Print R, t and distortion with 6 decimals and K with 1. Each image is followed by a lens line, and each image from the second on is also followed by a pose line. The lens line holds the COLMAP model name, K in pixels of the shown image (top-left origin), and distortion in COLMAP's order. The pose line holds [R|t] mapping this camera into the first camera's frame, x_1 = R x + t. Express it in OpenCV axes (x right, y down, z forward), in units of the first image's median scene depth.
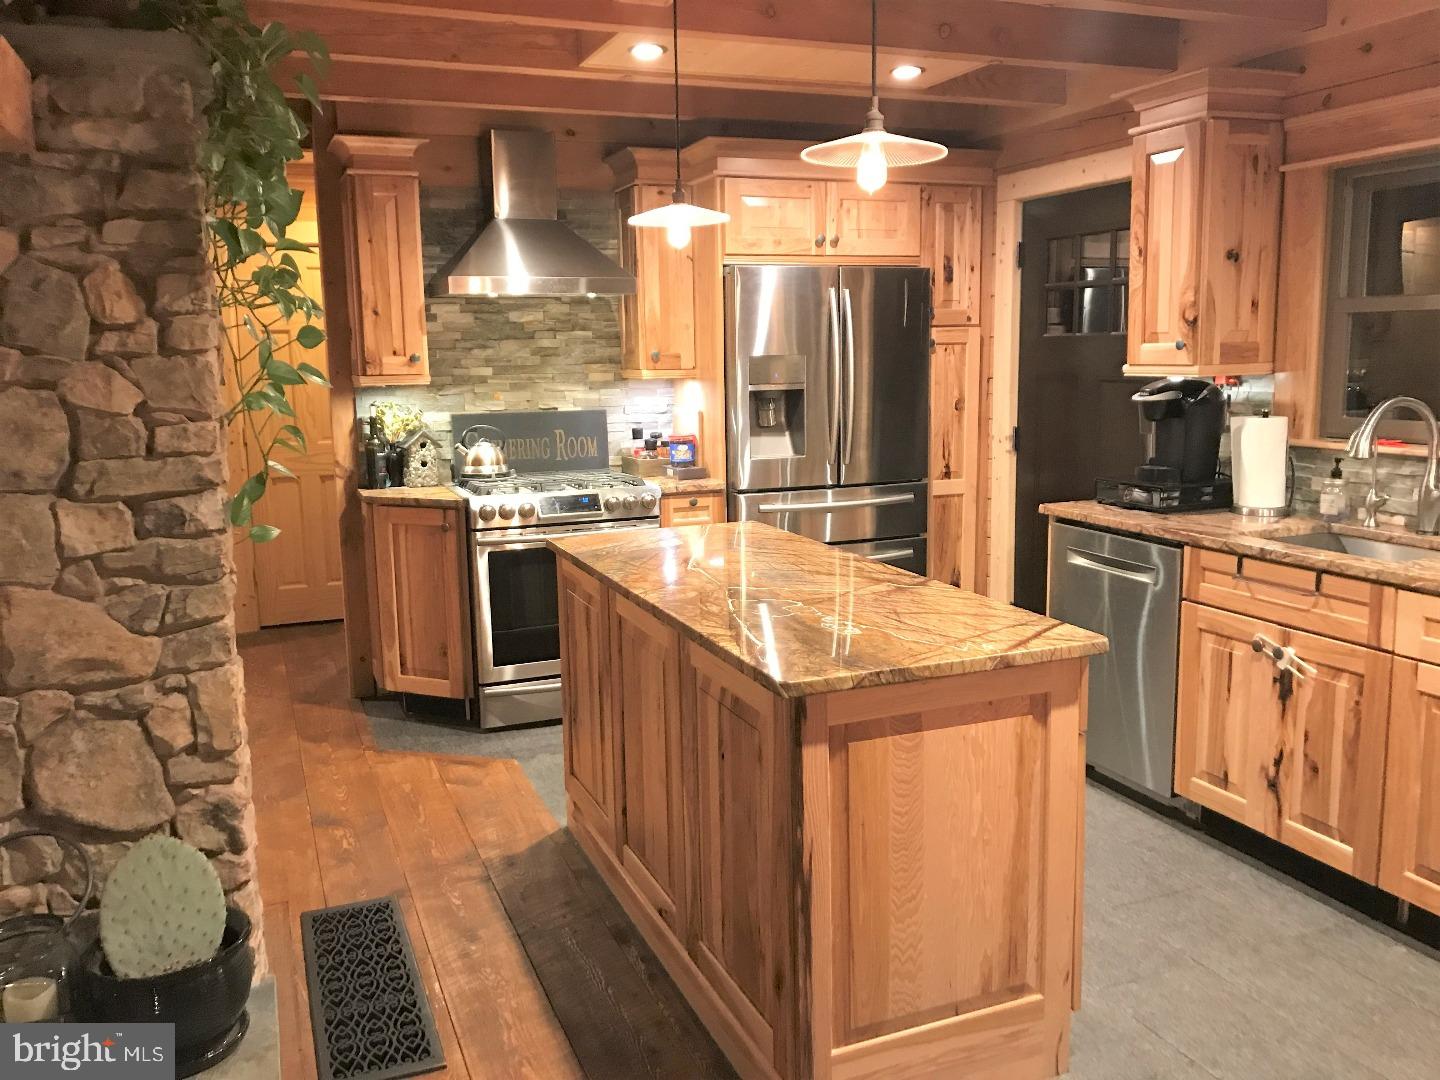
lens RADIAL K [[1177.5, 0, 715.4], [0, 1177.5, 528.5], [0, 0, 1]] dist [0.043318, -0.057936]
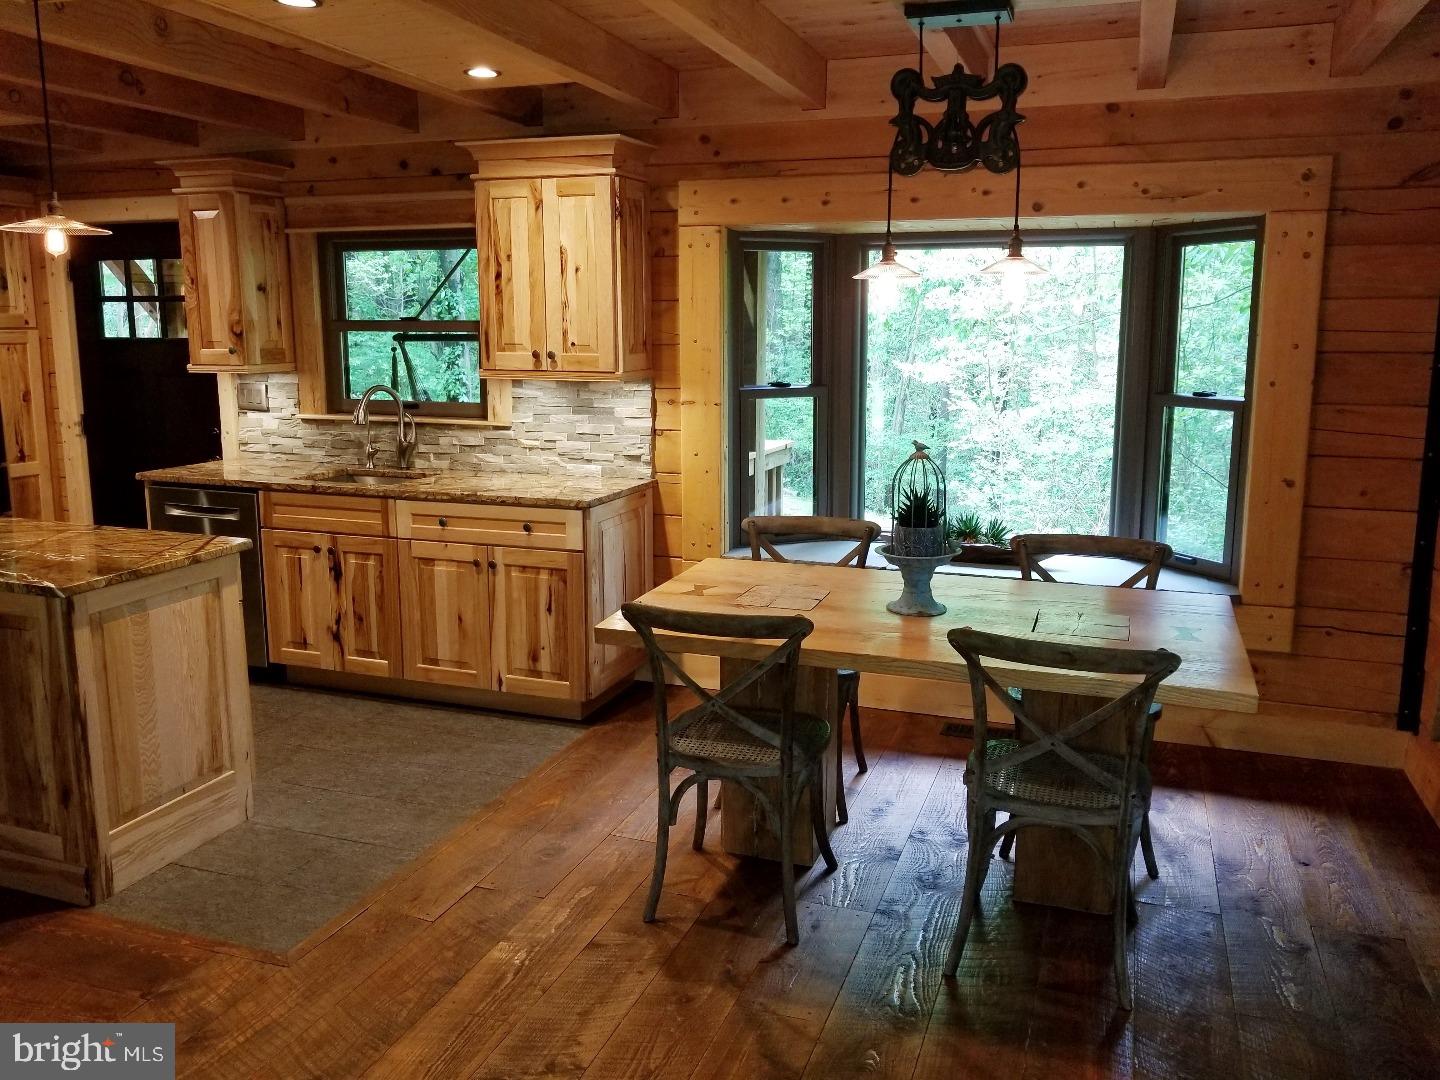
lens RADIAL K [[1133.4, 0, 729.2], [0, 1133.4, 501.9], [0, 0, 1]] dist [-0.004452, 0.001168]
pose [[0.660781, -0.099588, 0.743942, -0.262751], [0.100572, 0.993968, 0.043727, 0.026161], [-0.743810, 0.045926, 0.666811, -0.362083]]
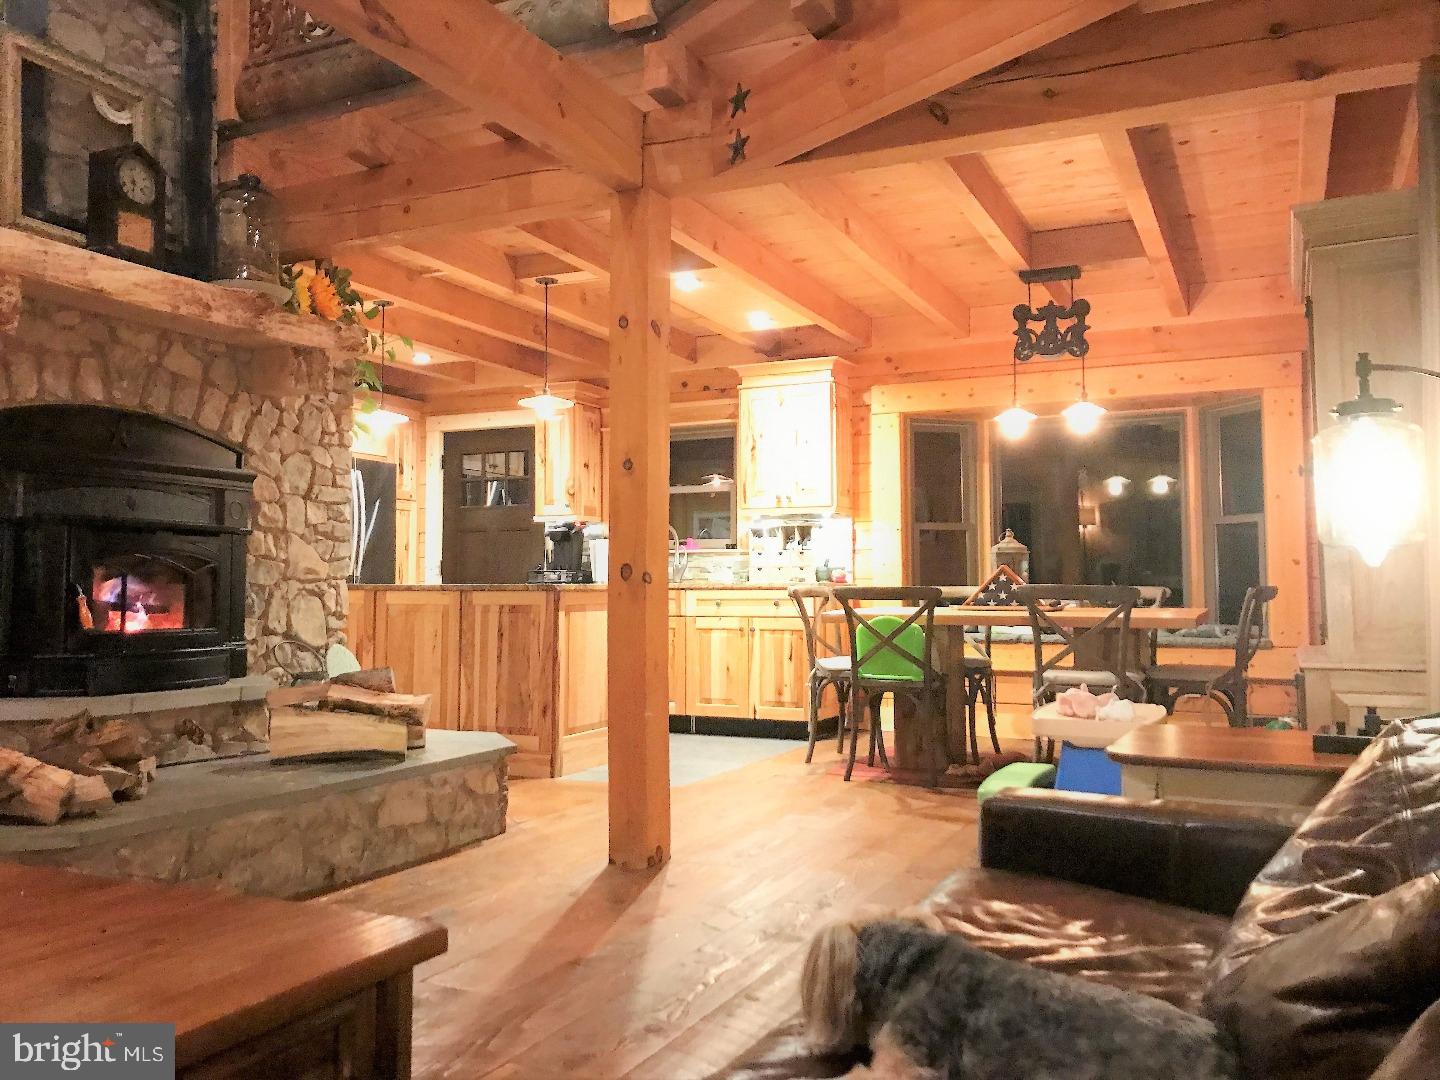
lens RADIAL K [[1156.0, 0, 721.8], [0, 1156.0, 513.8], [0, 0, 1]] dist [0.066344, -0.066784]
pose [[0.736517, 0.061274, 0.673638, -0.883378], [0.089633, 0.978266, -0.186982, 0.302202], [-0.670454, 0.198096, 0.715017, -0.725521]]
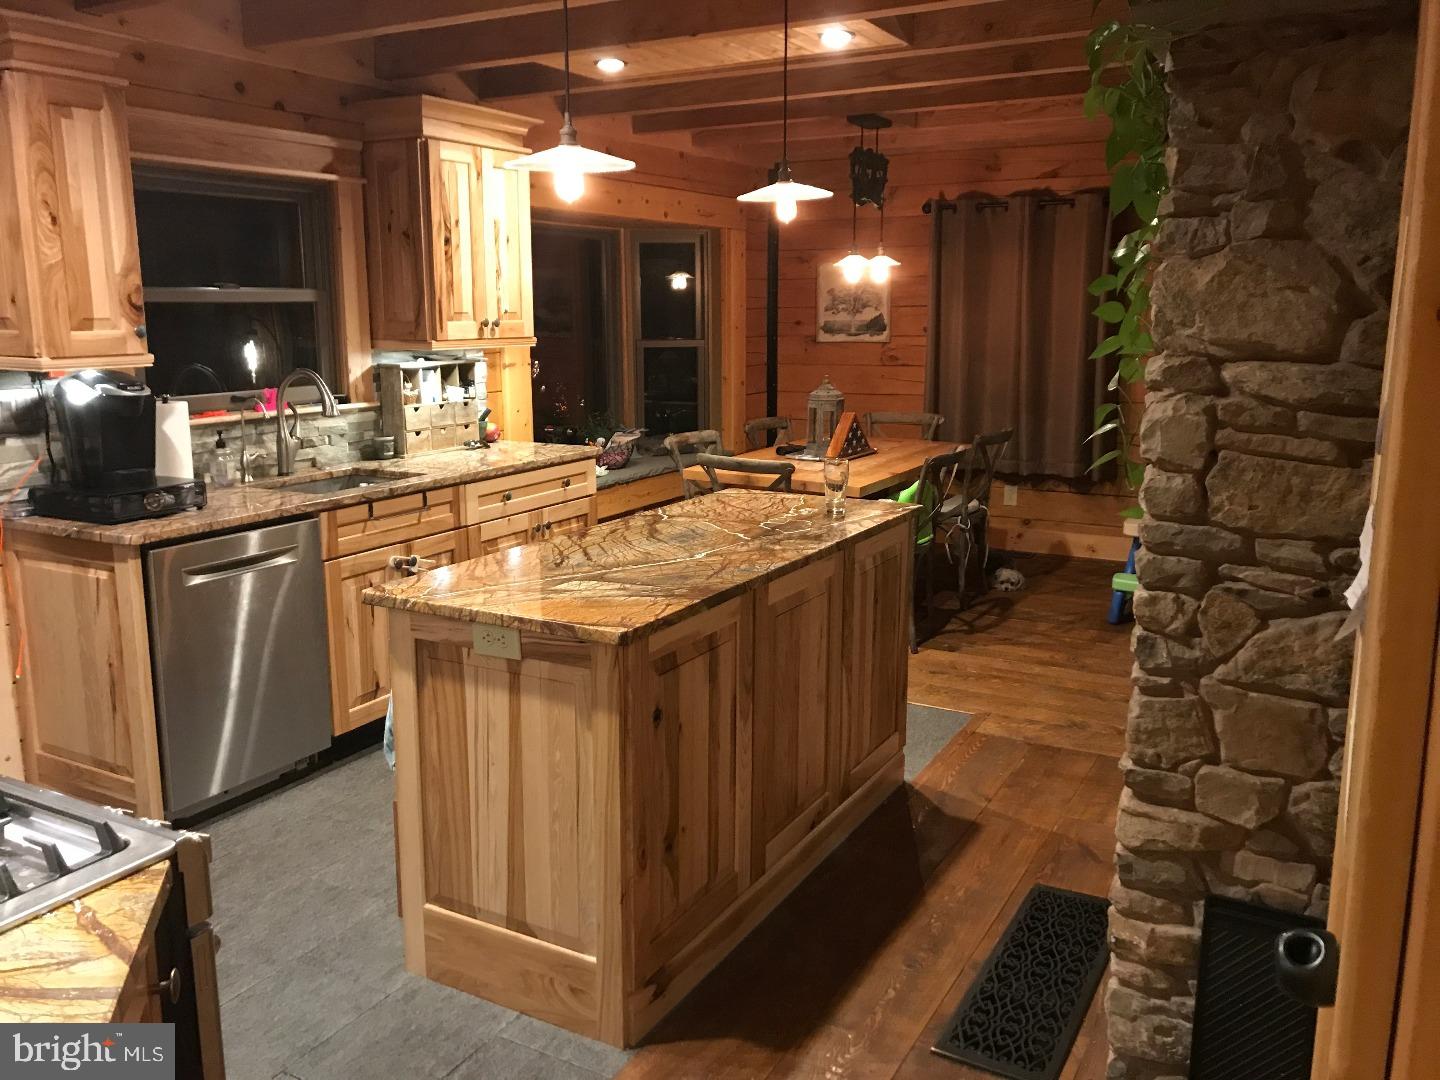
lens RADIAL K [[1184.4, 0, 720.5], [0, 1184.4, 520.0], [0, 0, 1]] dist [-0.004319, -0.004717]
pose [[-0.626751, -0.124550, 0.769201, -0.693415], [0.130038, 0.956582, 0.260847, -0.221315], [-0.768293, 0.263511, -0.583343, 1.385930]]
